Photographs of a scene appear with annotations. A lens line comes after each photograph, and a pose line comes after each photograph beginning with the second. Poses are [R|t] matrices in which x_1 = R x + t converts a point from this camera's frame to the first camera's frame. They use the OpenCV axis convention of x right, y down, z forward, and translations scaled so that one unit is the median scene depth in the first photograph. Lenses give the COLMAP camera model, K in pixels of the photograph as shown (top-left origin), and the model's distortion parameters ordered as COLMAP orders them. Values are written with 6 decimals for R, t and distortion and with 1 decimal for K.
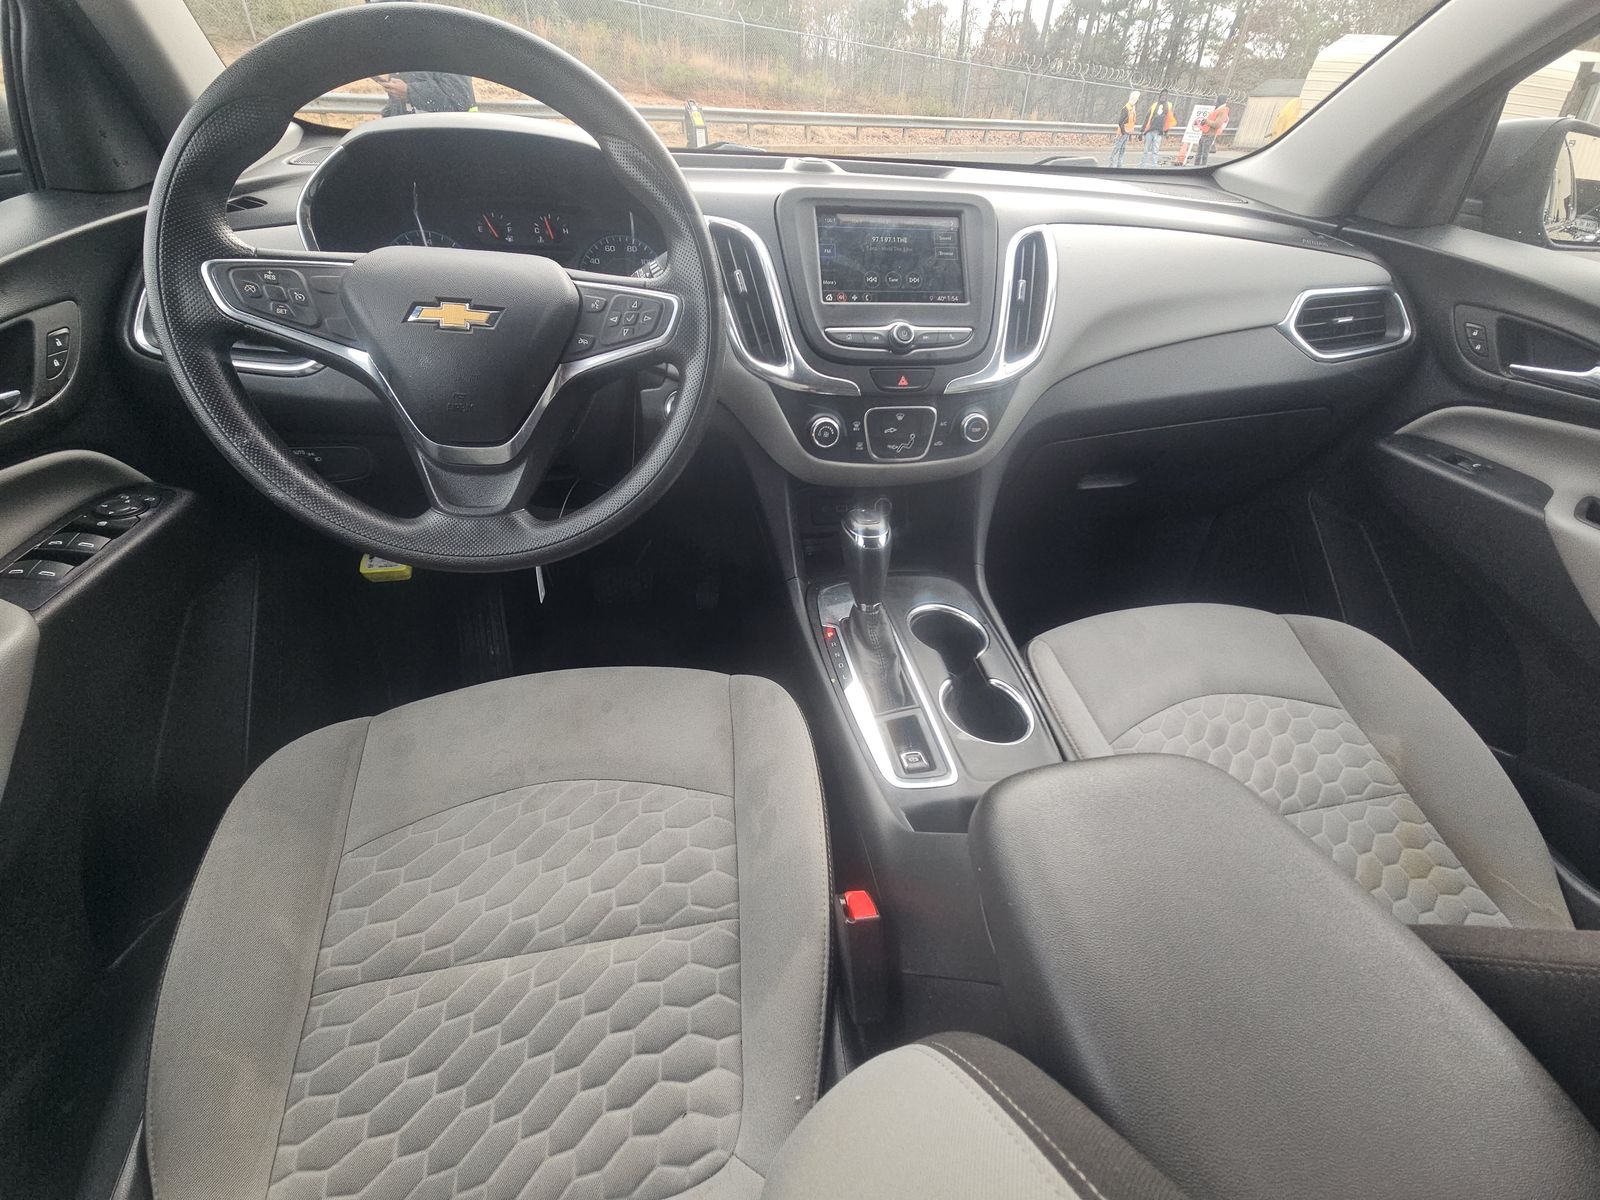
lens RADIAL K [[648.4, 0, 800.0], [0, 648.4, 600.0], [0, 0, 1]] dist [0.001405, 0.000112]
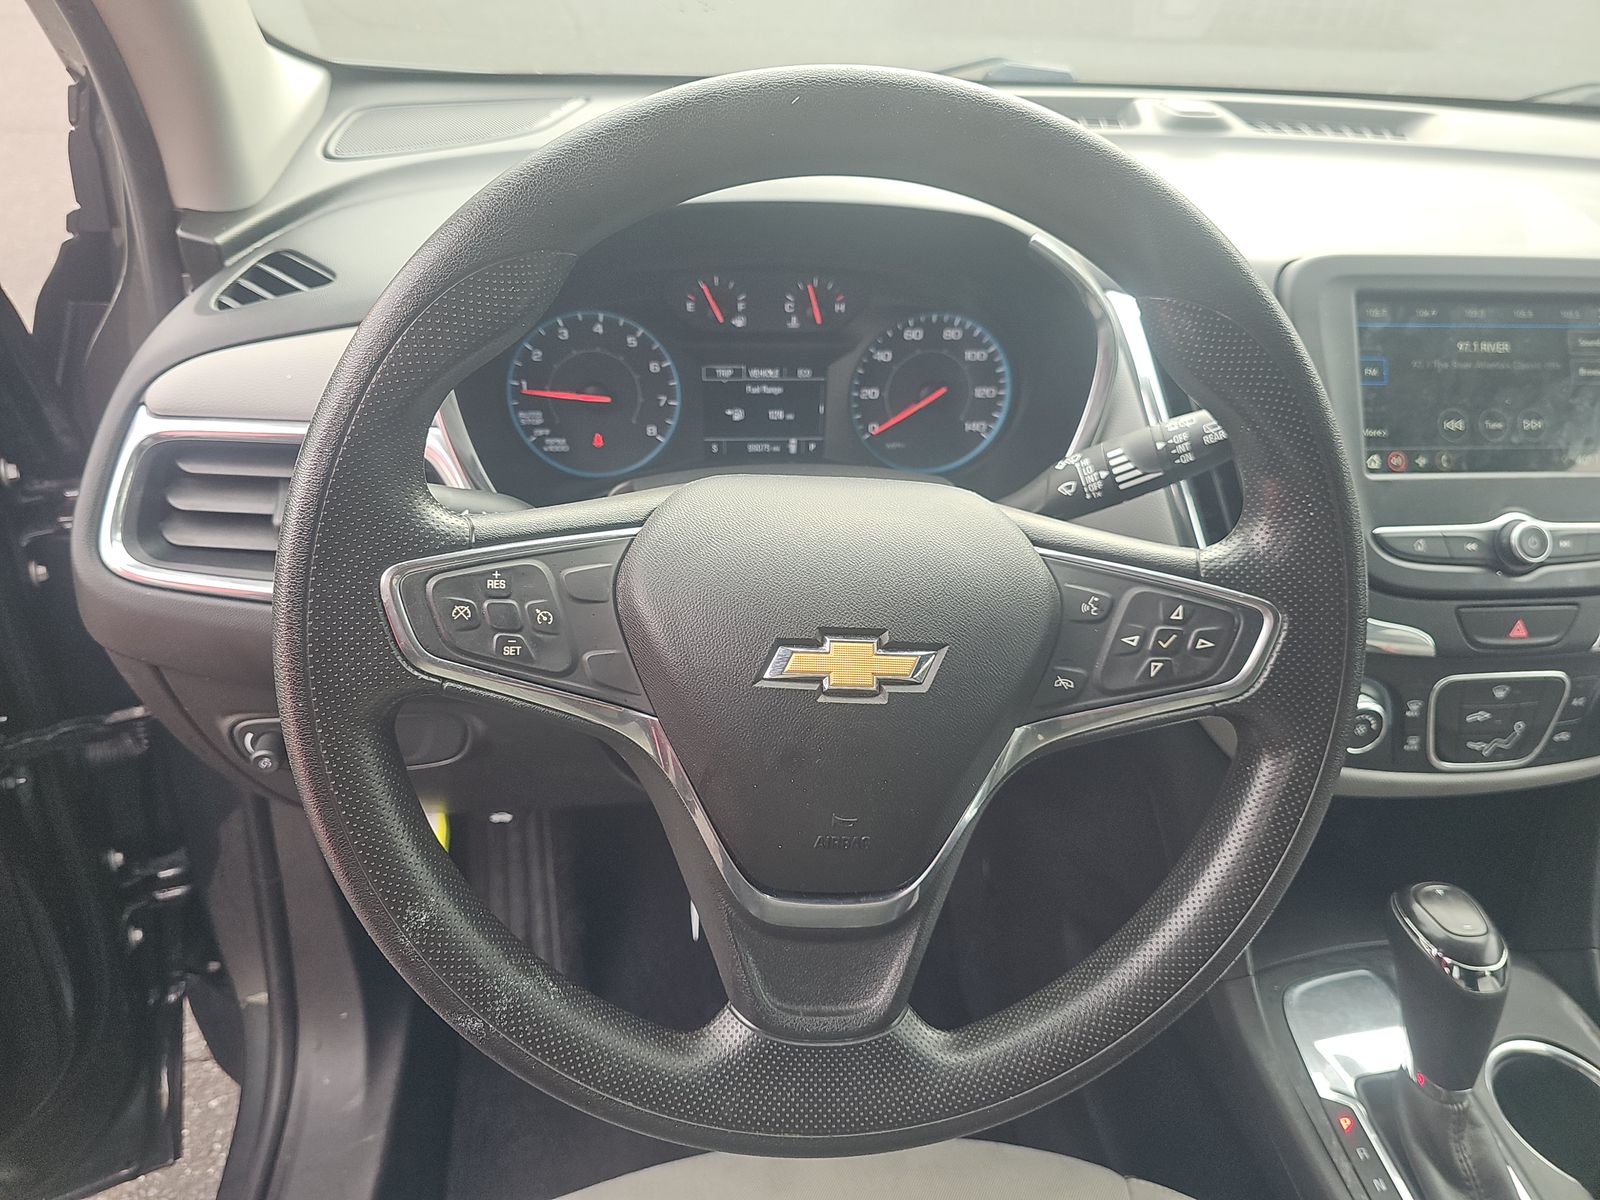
lens RADIAL K [[1089.0, 0, 800.0], [0, 1089.0, 600.0], [0, 0, 1]] dist [0.049614, -0.077094]
pose [[0.996824, 0.041632, -0.067882, -0.339797], [-0.045694, 0.997186, -0.059435, -0.286400], [0.065217, 0.062348, 0.995921, 0.121076]]
